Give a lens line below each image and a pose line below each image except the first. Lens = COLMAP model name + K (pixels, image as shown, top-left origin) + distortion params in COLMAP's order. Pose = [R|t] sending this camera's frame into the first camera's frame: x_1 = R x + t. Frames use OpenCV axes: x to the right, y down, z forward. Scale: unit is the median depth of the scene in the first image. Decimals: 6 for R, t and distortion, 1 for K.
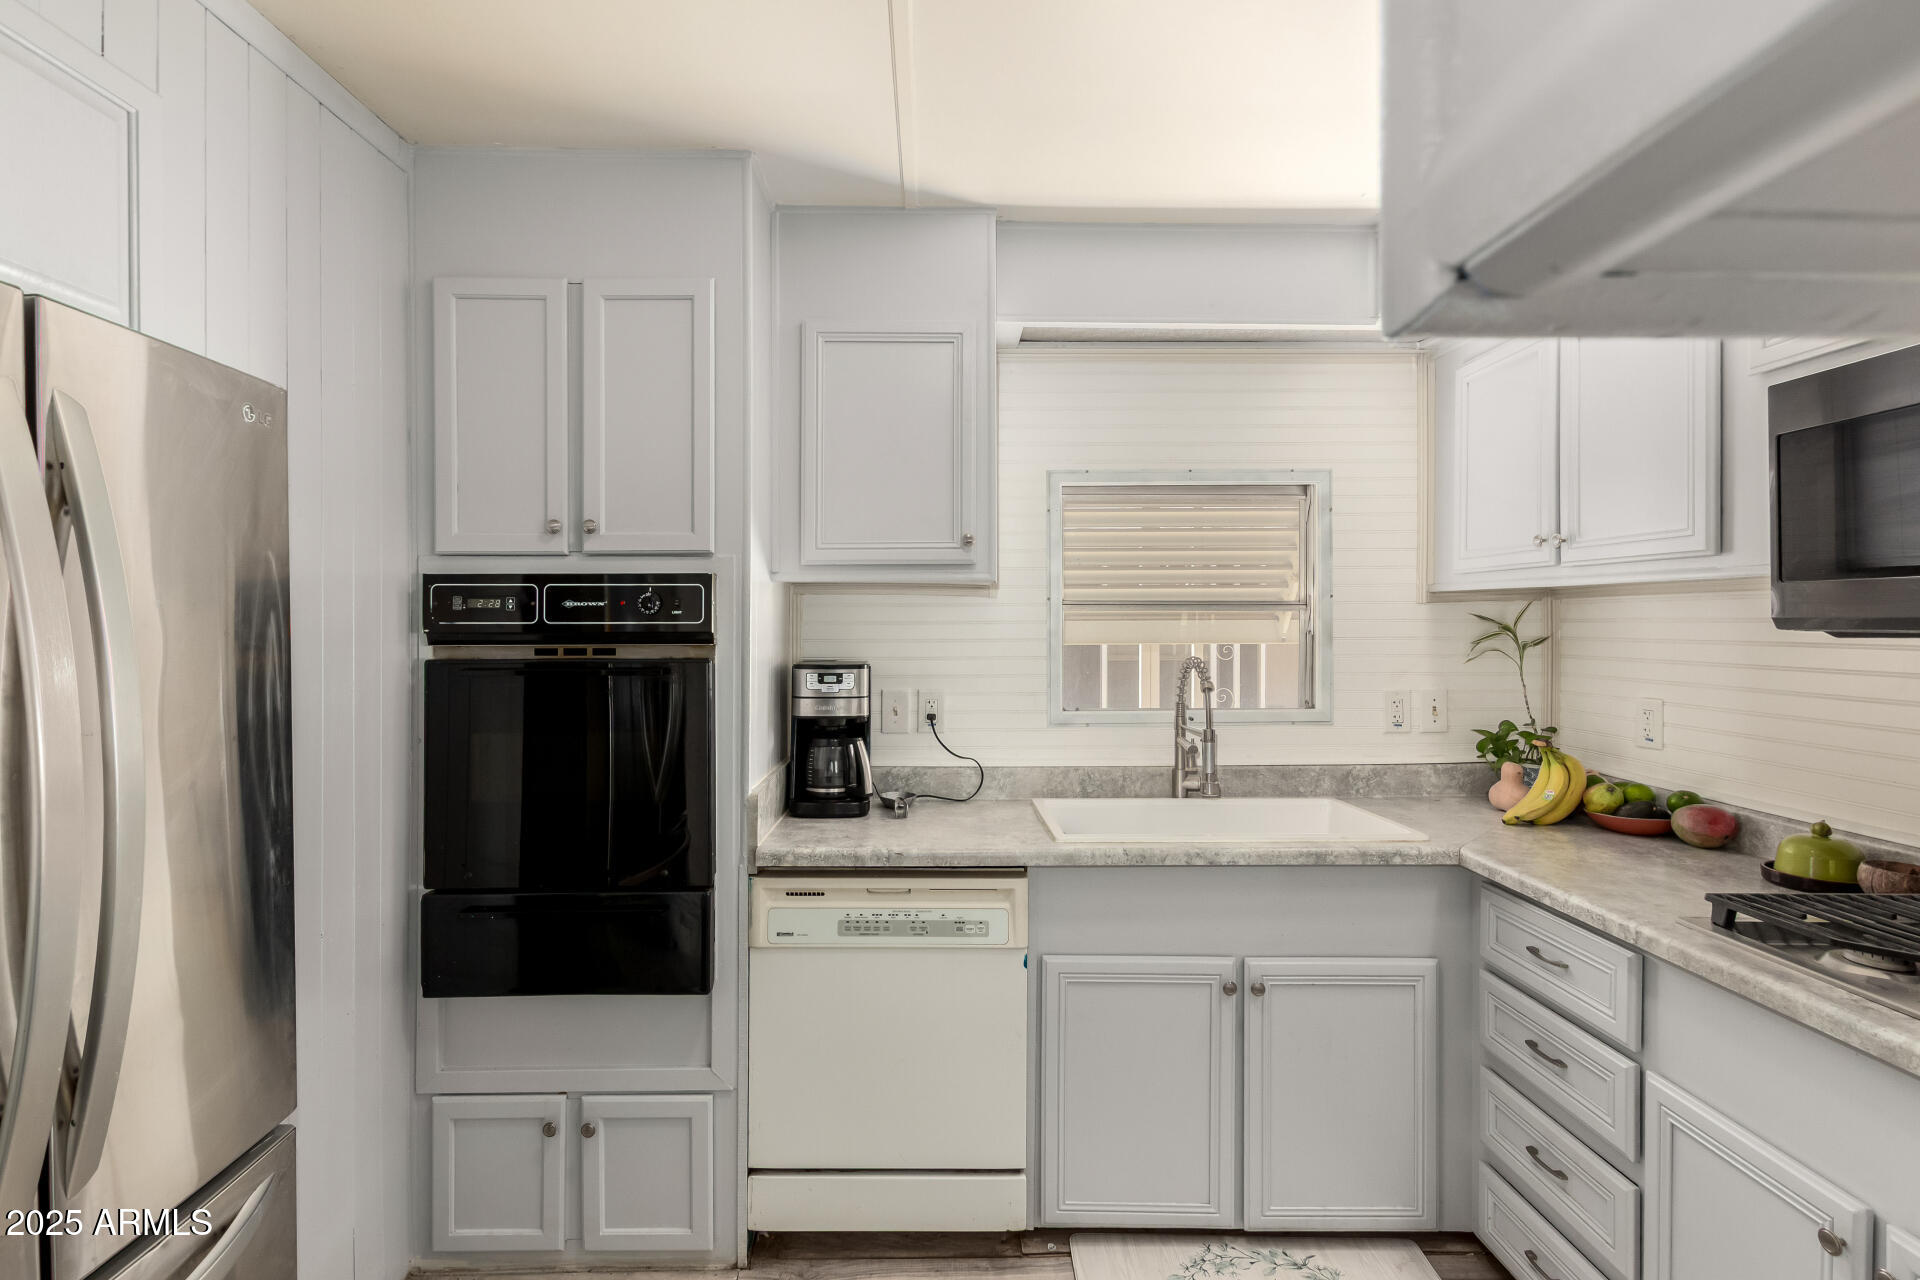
lens RADIAL K [[908.9, 0, 929.1], [0, 908.9, 618.5], [0, 0, 1]] dist [0.013257, -0.004991]
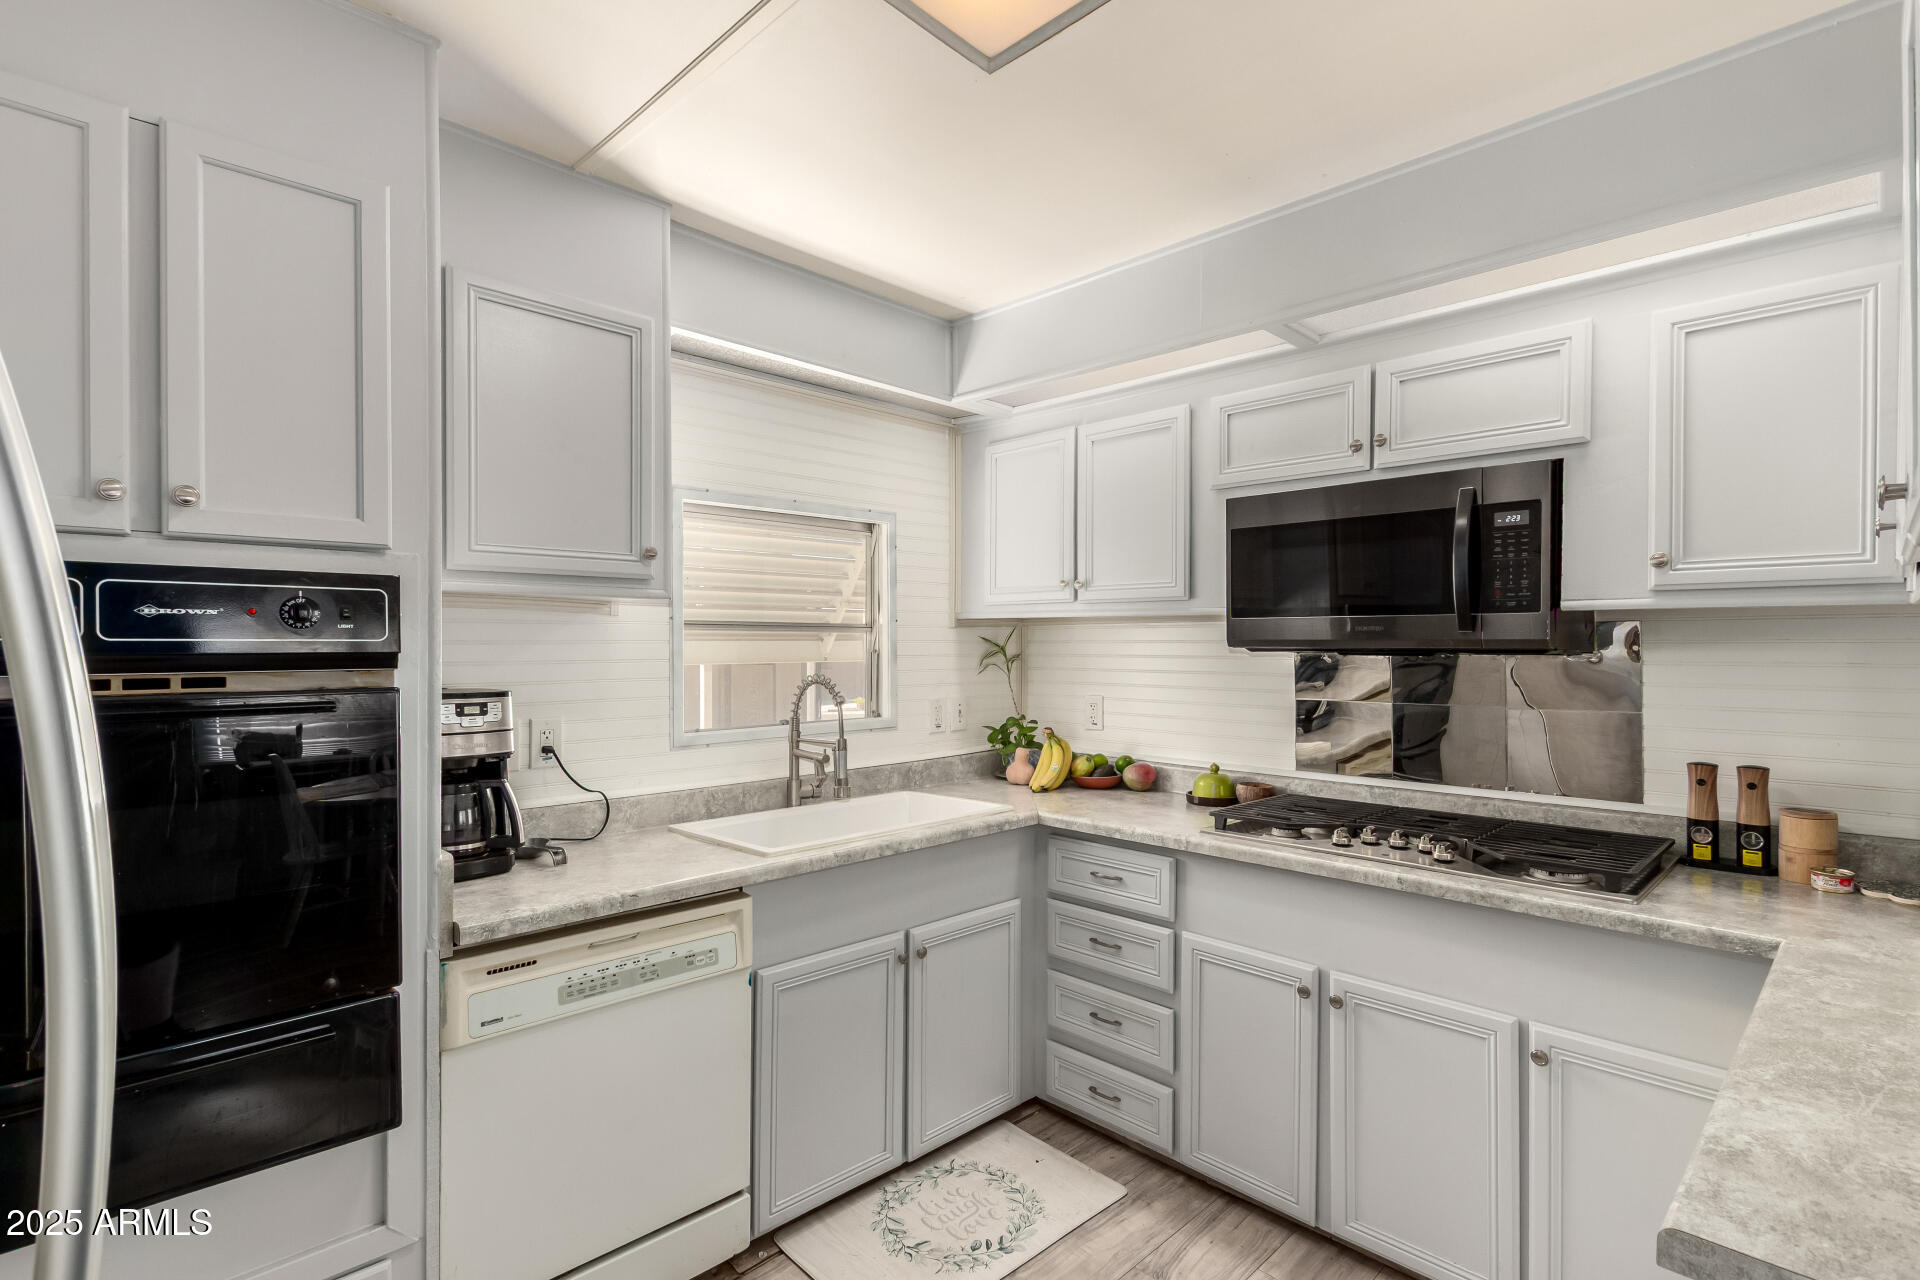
lens RADIAL K [[908.9, 0, 976.8], [0, 908.9, 646.9], [0, 0, 1]] dist [0.013257, -0.004991]
pose [[0.716224, -0.000728, 0.697870, -0.408533], [-0.002852, 0.999988, 0.003970, 0.005461], [-0.697865, -0.004834, 0.716213, 0.107352]]
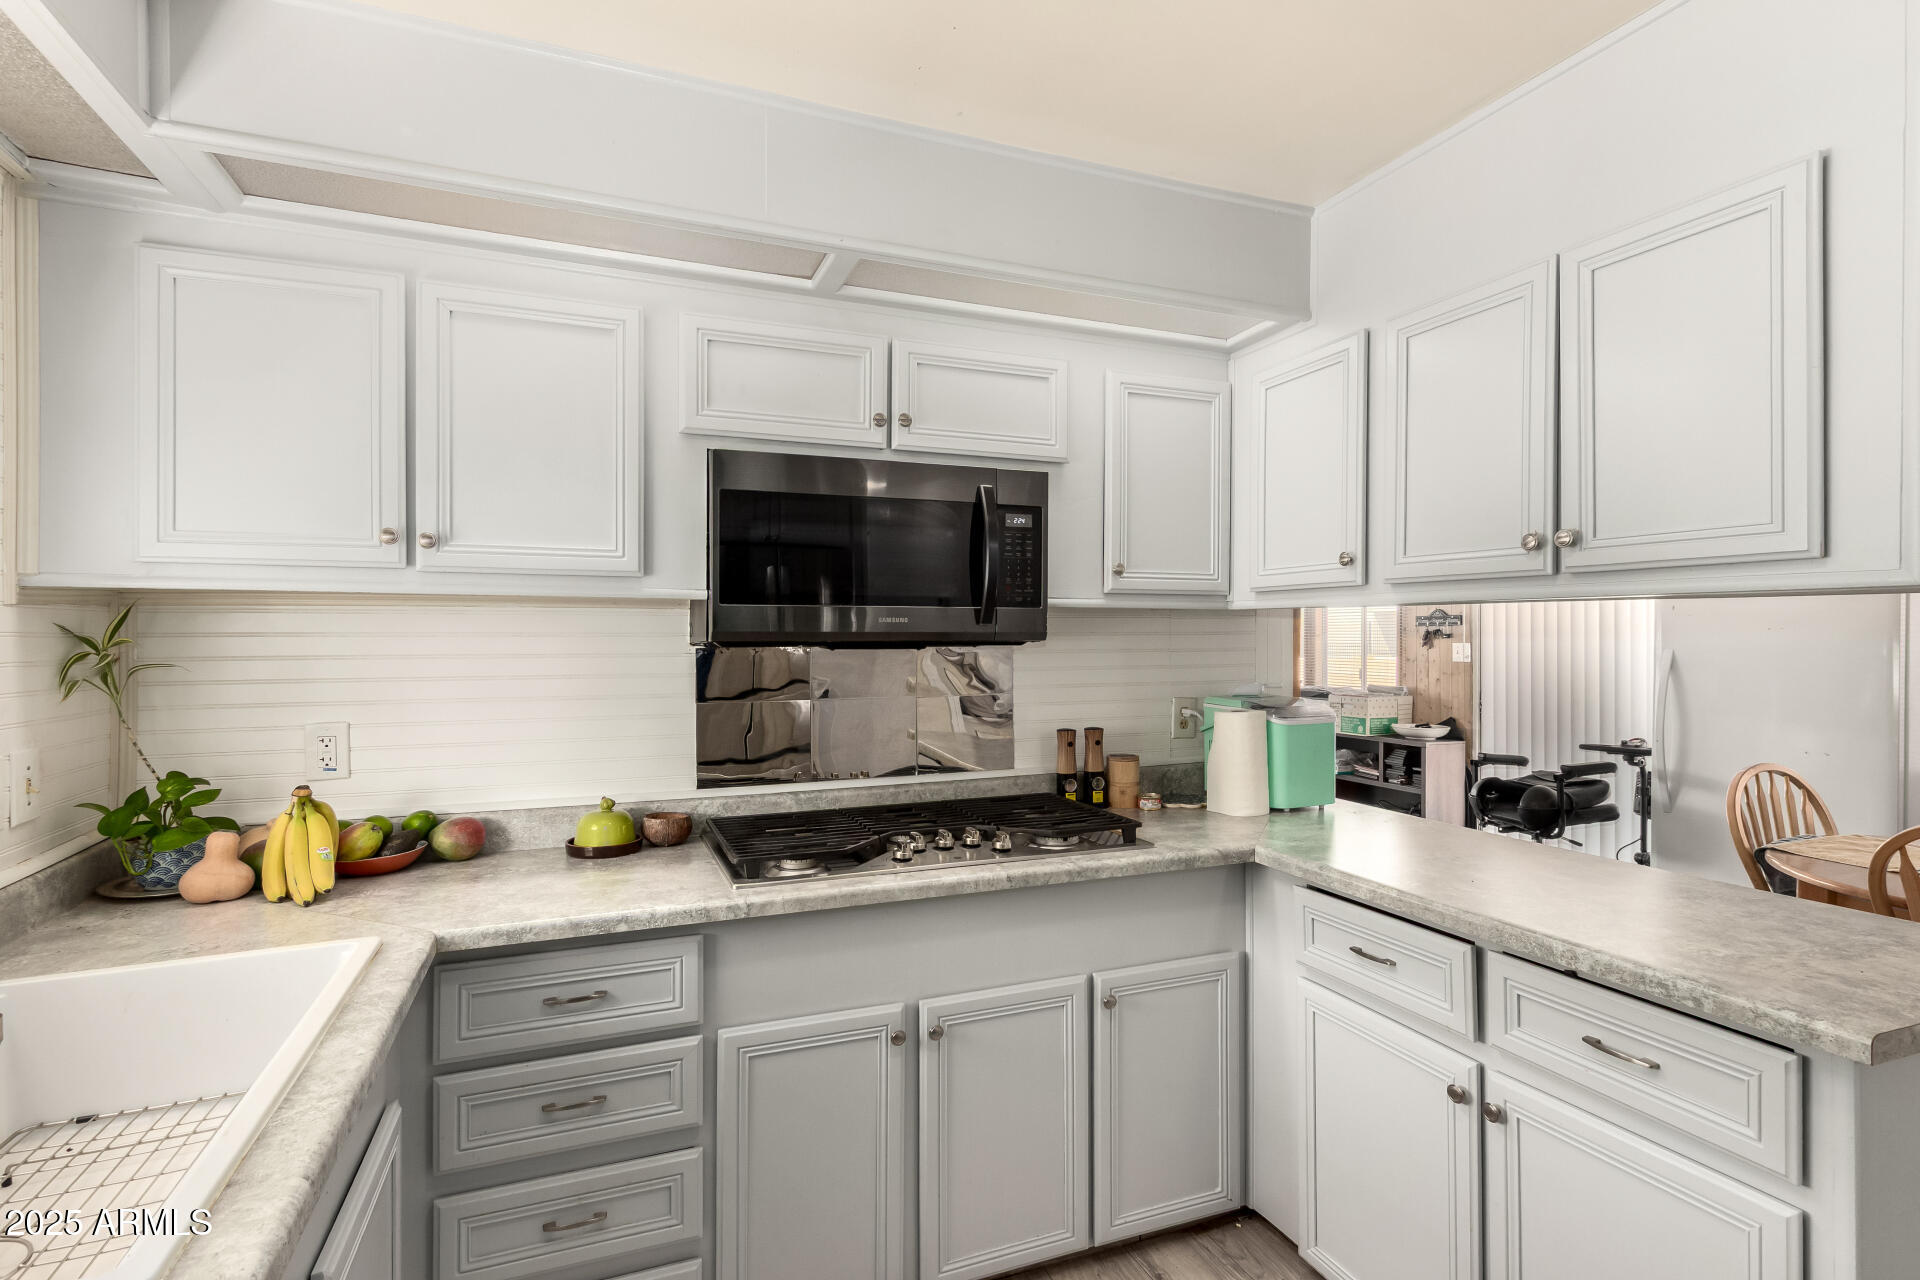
lens RADIAL K [[908.9, 0, 933.9], [0, 908.9, 634.3], [0, 0, 1]] dist [0.013257, -0.004991]
pose [[-0.337970, 0.003160, 0.941152, -0.277186], [0.000905, 0.999995, -0.003033, 0.005609], [-0.941156, -0.000174, -0.337971, 0.854892]]
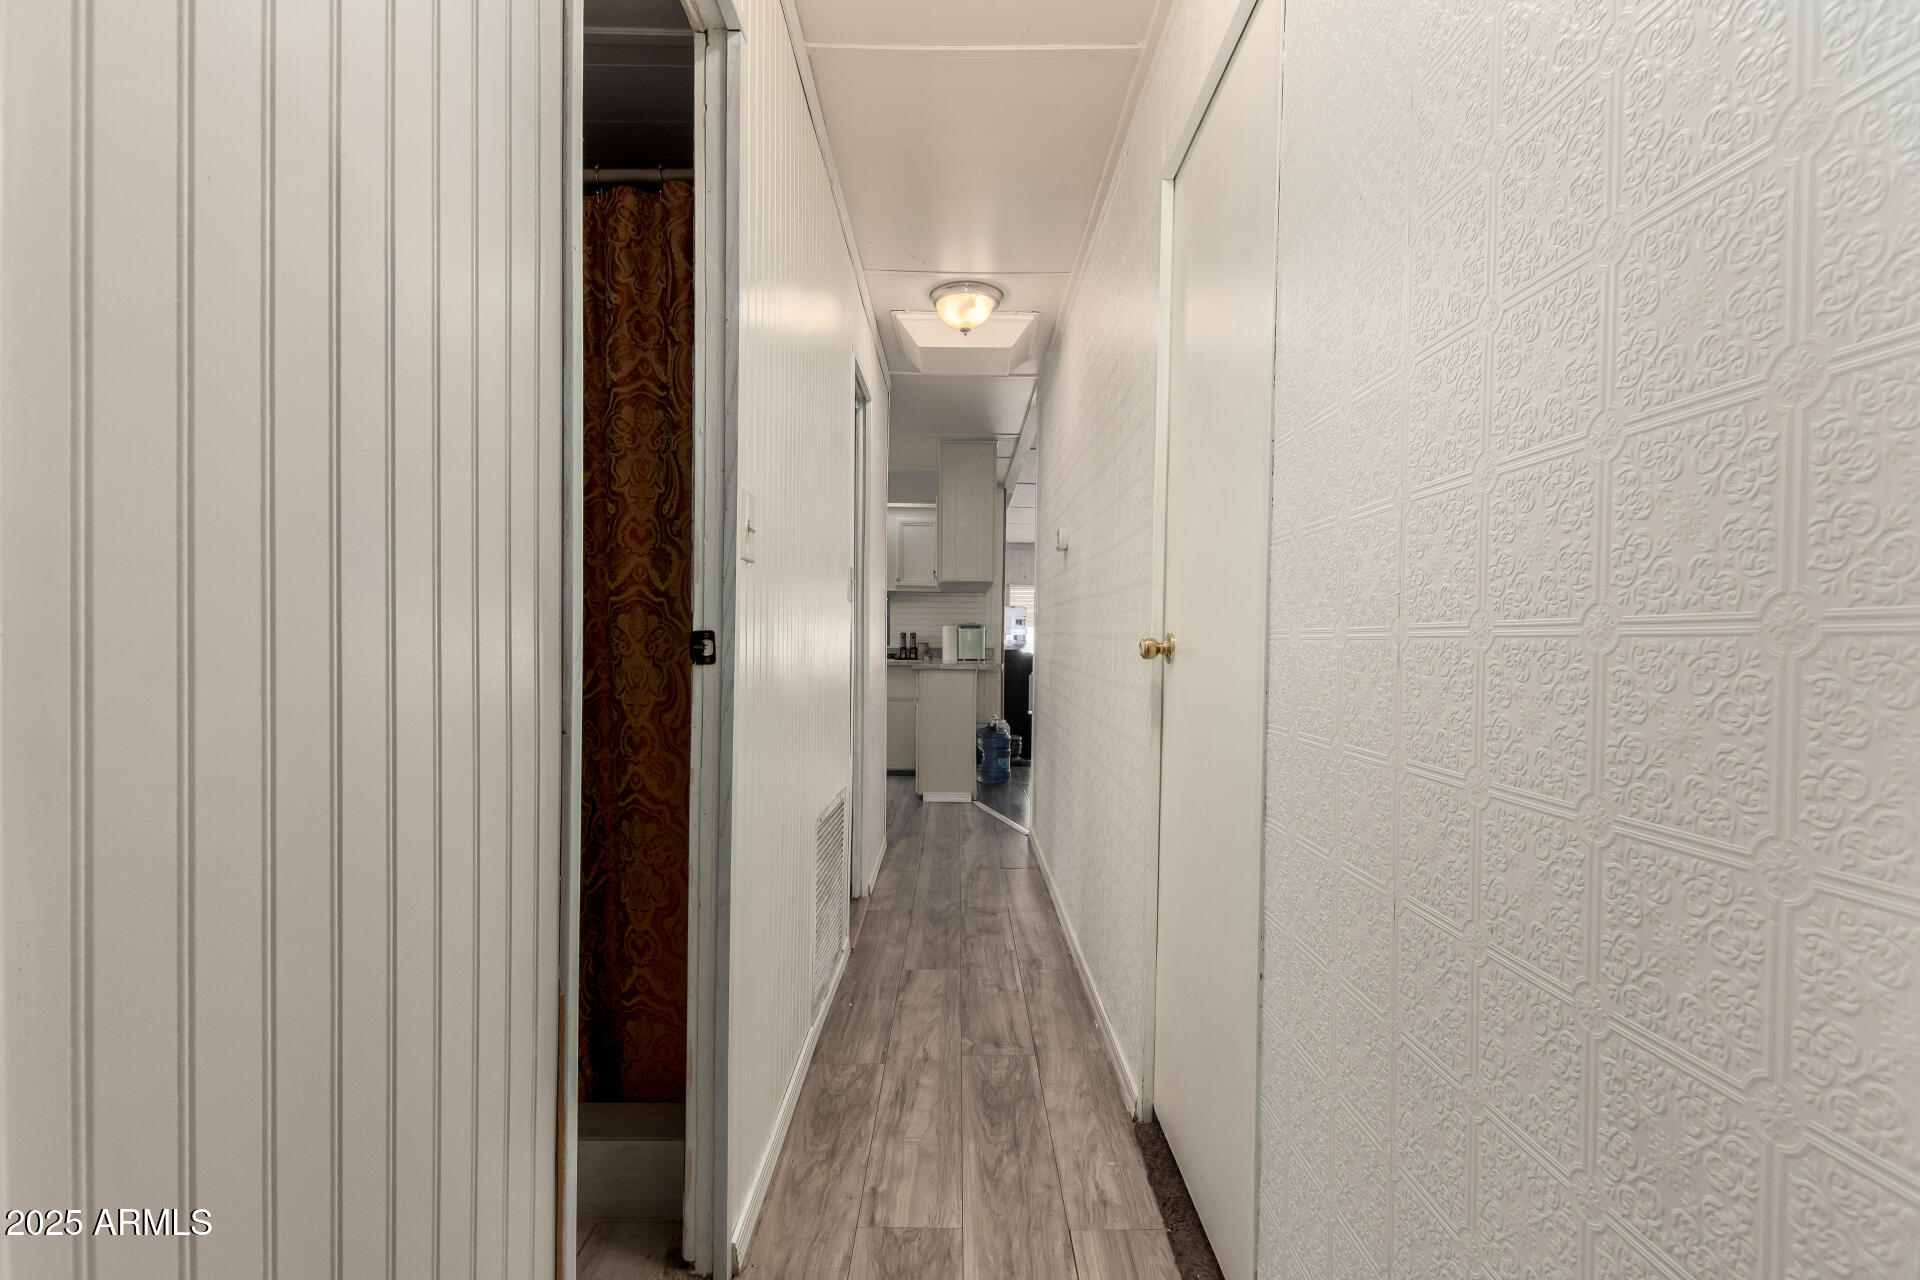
lens RADIAL K [[908.9, 0, 958.6], [0, 908.9, 641.5], [0, 0, 1]] dist [0.013257, -0.004991]
pose [[0.007997, -0.008549, 0.999931, -2.830380], [-0.010340, 0.999909, 0.008632, 0.132417], [-0.999915, -0.010408, 0.007908, 0.011981]]
